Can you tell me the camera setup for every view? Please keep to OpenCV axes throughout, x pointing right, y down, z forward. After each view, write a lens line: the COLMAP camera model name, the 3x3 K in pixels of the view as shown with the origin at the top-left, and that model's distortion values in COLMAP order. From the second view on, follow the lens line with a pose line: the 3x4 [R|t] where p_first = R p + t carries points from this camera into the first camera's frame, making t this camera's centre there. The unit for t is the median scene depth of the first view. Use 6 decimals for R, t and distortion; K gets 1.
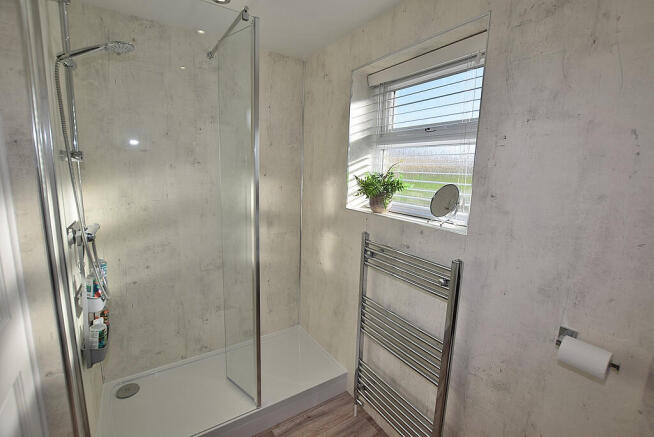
lens RADIAL K [[293.2, 0, 329.1], [0, 293.2, 217.7], [0, 0, 1]] dist [-0.014647, 0.000746]
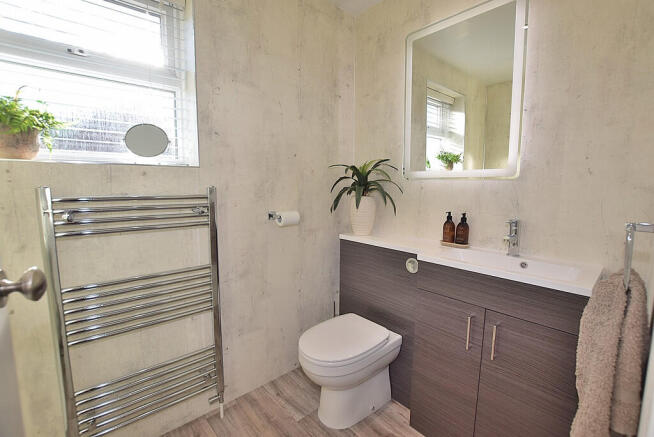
lens RADIAL K [[293.2, 0, 329.1], [0, 293.2, 217.7], [0, 0, 1]] dist [-0.014647, 0.000746]
pose [[-0.126579, -0.133309, 0.982958, -0.814856], [0.155779, 0.975961, 0.152421, 0.170264], [-0.979648, 0.172418, -0.102769, 0.713521]]
